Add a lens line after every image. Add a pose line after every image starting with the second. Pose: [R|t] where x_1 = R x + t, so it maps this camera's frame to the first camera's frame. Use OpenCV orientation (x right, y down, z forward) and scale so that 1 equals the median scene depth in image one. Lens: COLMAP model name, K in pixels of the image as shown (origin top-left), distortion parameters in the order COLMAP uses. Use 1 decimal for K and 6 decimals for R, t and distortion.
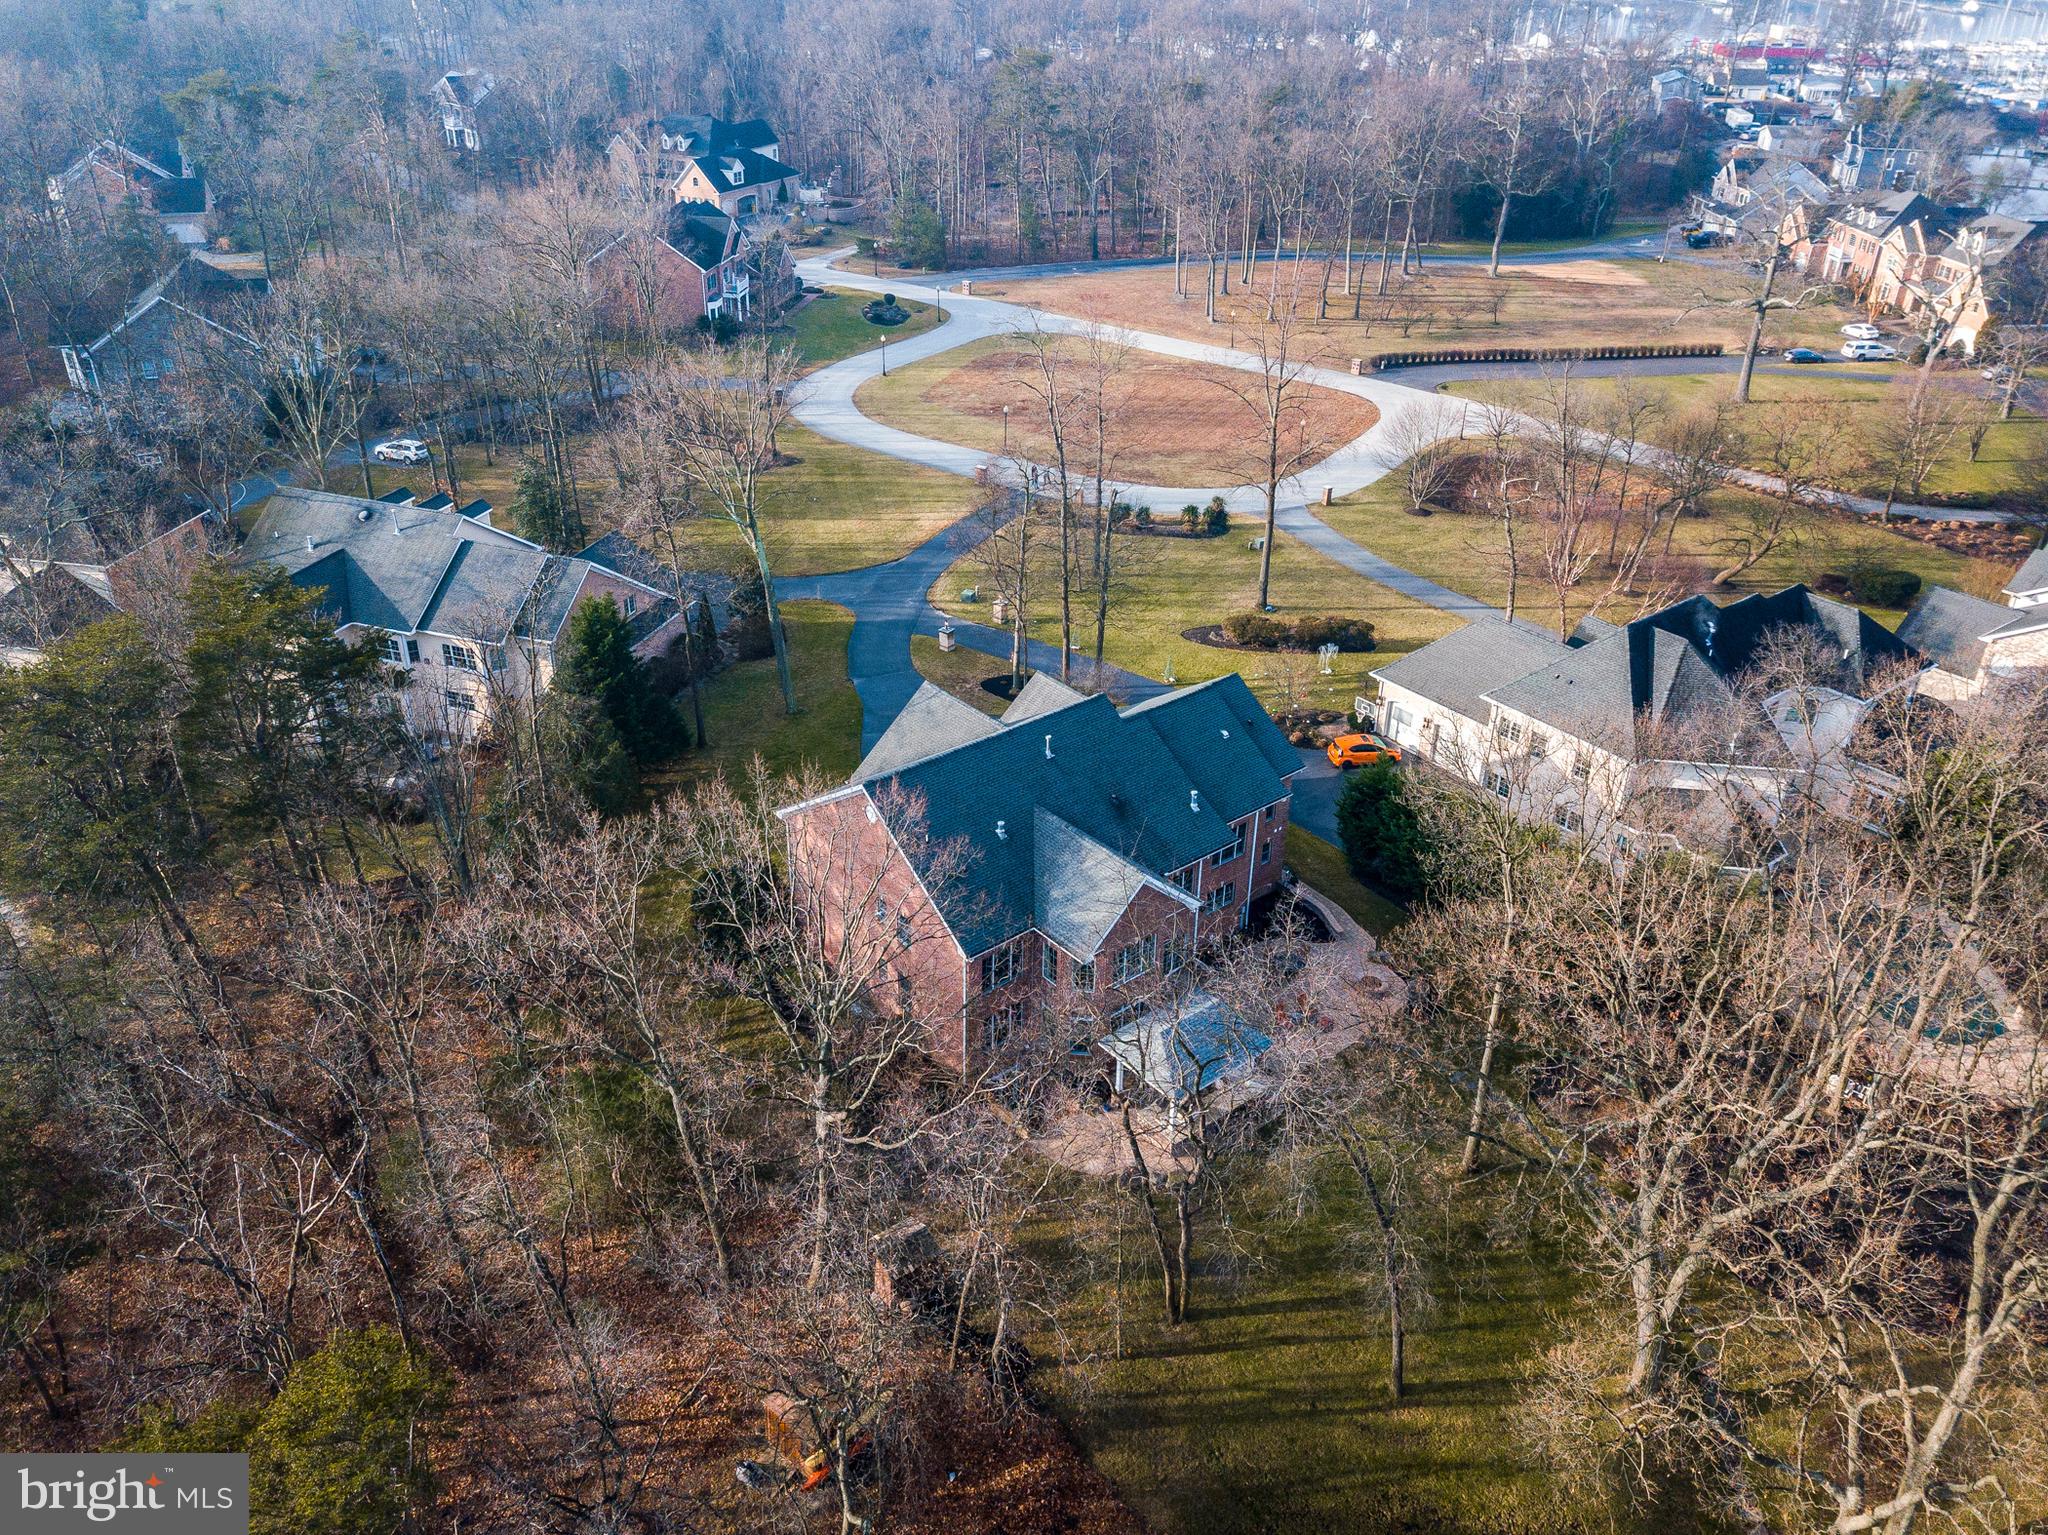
lens RADIAL K [[1587.2, 0, 1002.6], [0, 1587.2, 762.5], [0, 0, 1]] dist [0.028164, -0.001860]
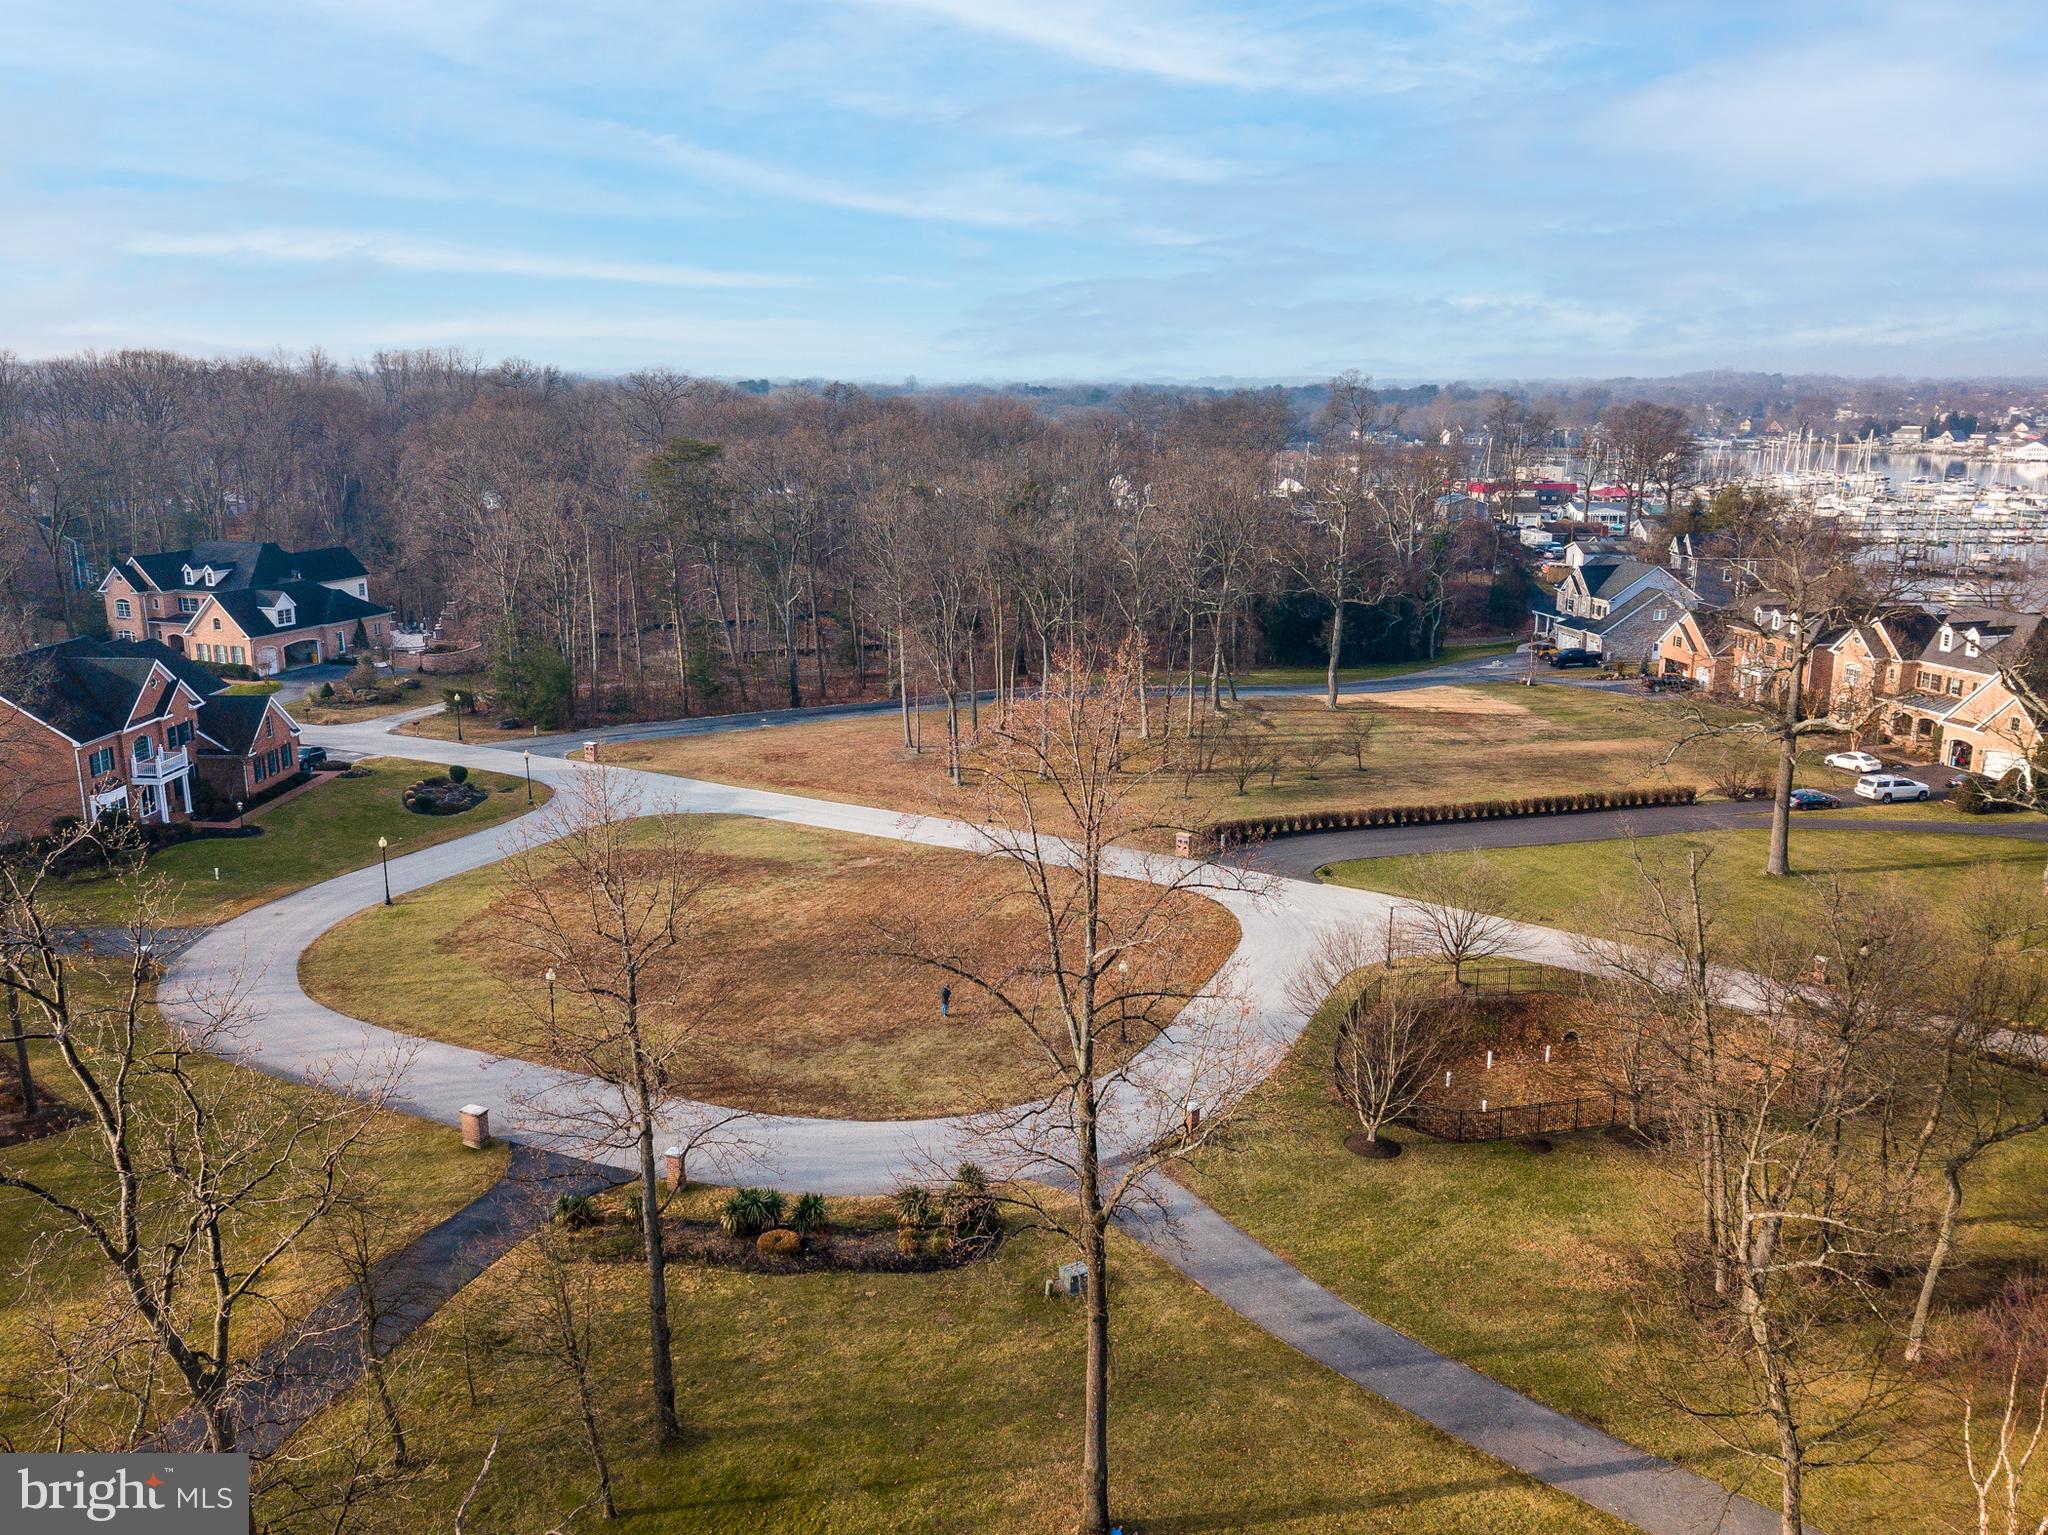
lens RADIAL K [[1587.2, 0, 1023.2], [0, 1587.2, 765.0], [0, 0, 1]] dist [0.028164, -0.001860]
pose [[0.987844, -0.043458, 0.149252, 0.058996], [0.082617, 0.960075, -0.267266, -0.103775], [-0.131678, 0.276348, 0.951994, 0.356651]]
